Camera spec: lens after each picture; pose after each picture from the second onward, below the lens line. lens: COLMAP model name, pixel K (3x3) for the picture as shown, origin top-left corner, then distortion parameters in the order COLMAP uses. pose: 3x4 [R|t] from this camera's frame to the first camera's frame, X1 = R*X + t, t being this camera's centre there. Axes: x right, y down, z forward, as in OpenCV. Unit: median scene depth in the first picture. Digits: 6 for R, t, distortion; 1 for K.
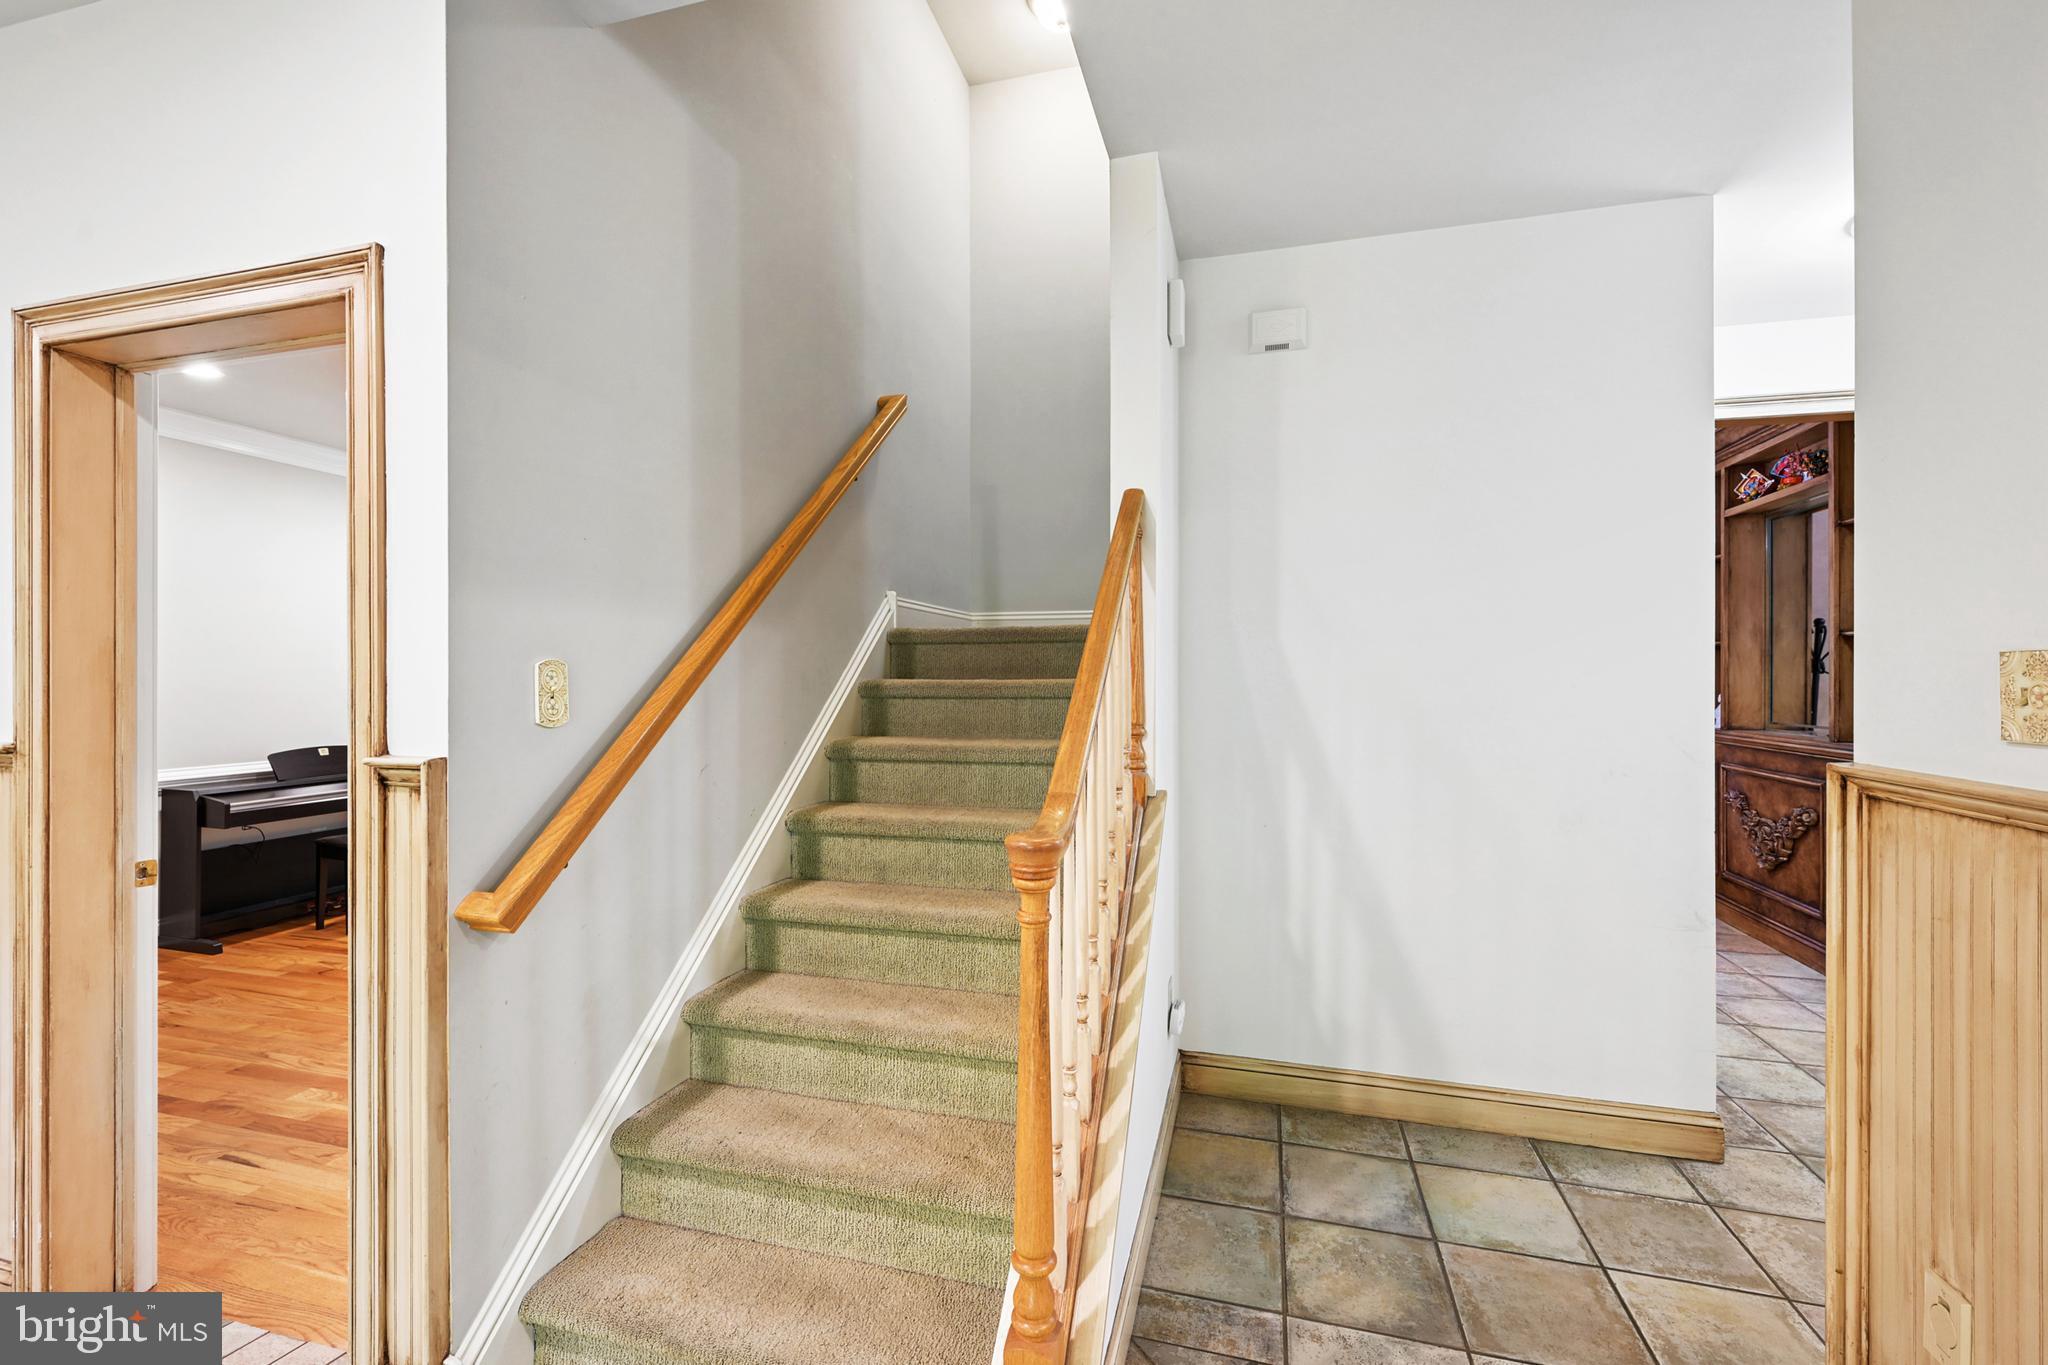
lens RADIAL K [[865.9, 0, 1025.1], [0, 865.9, 681.2], [0, 0, 1]] dist [0.001124, 0.000137]
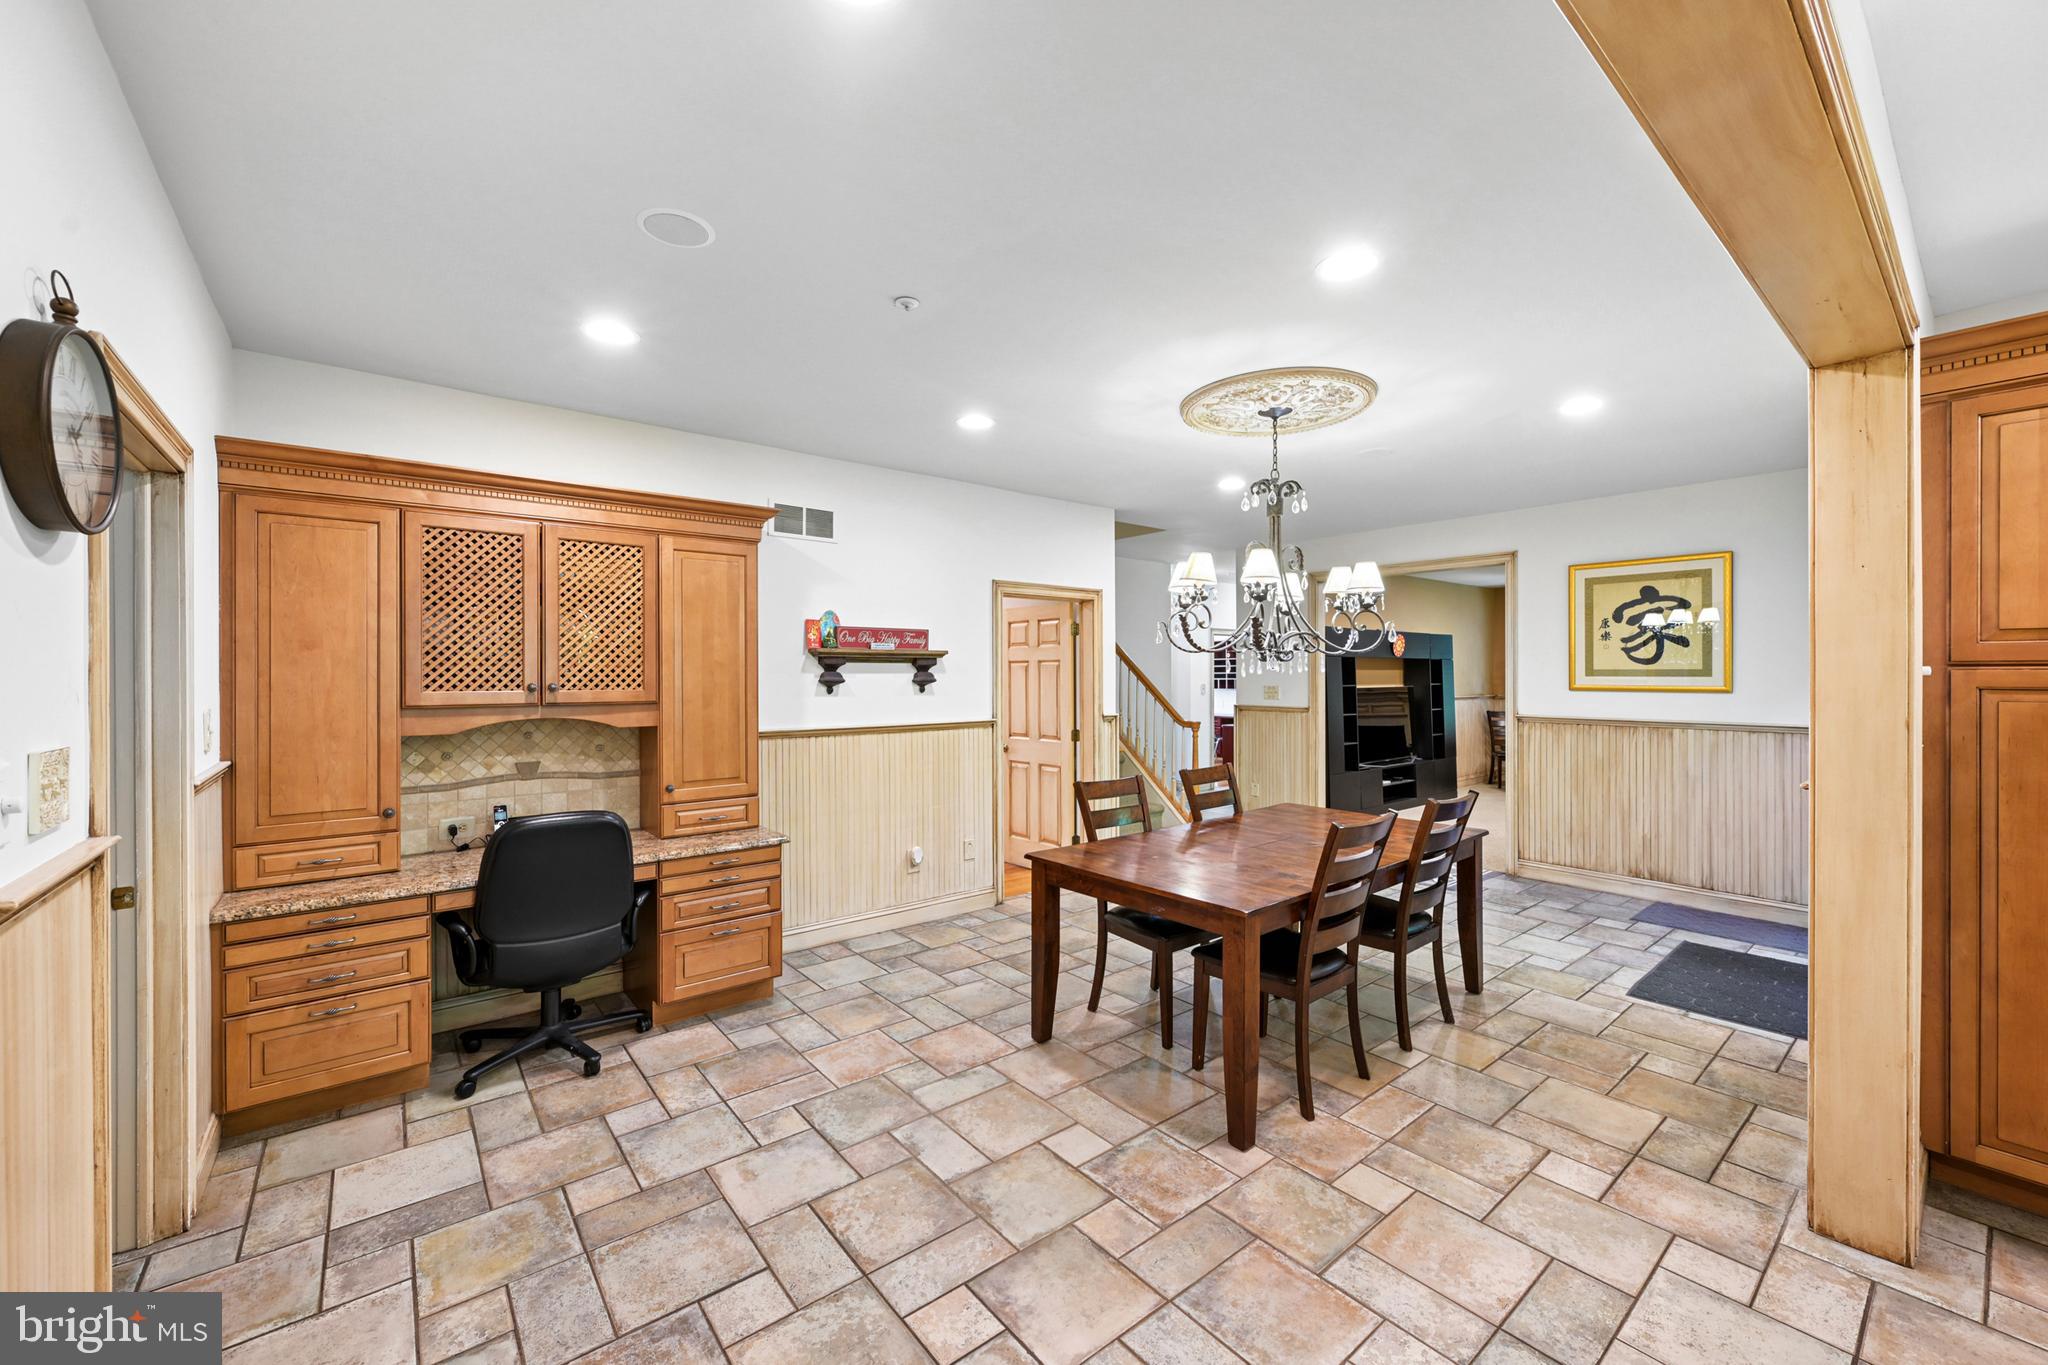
lens RADIAL K [[803.7, 0, 1024.0], [0, 803.7, 671.9], [0, 0, 1]] dist [-0.001022, 0.000367]
pose [[0.577441, 0.001060, 0.816432, -3.297281], [0.005160, 0.999974, -0.004947, -0.078001], [-0.816416, 0.007069, 0.577421, -0.726346]]
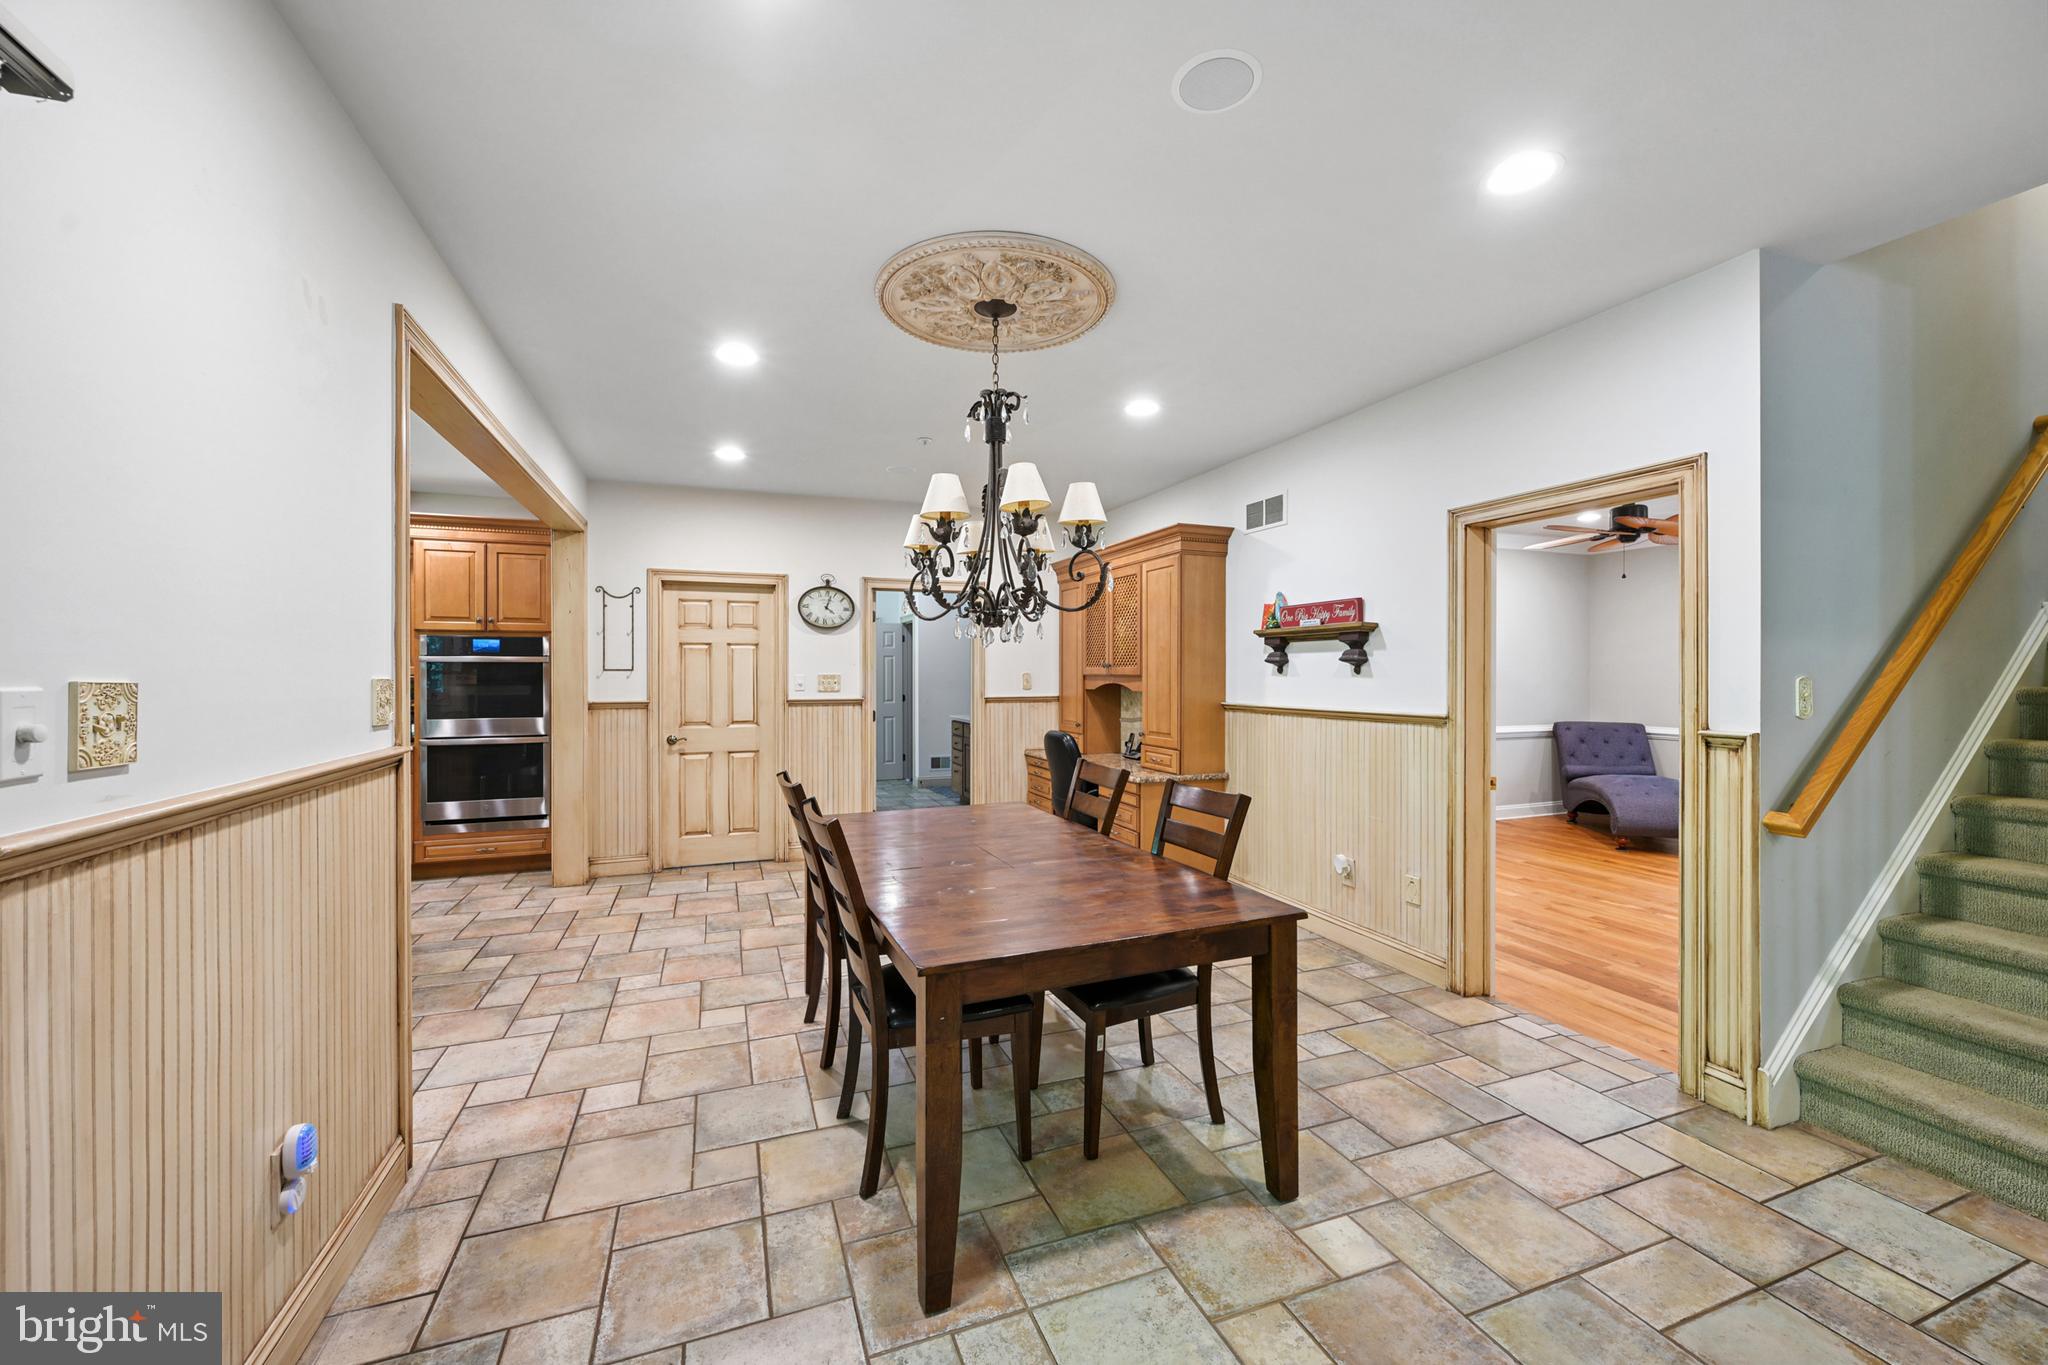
lens RADIAL K [[803.7, 0, 1024.1], [0, 803.7, 676.2], [0, 0, 1]] dist [-0.001022, 0.000367]
pose [[0.598156, 0.003756, -0.801371, -0.198747], [-0.005138, 0.999986, 0.000852, -0.017889], [0.801363, 0.003608, 0.598168, -0.960664]]
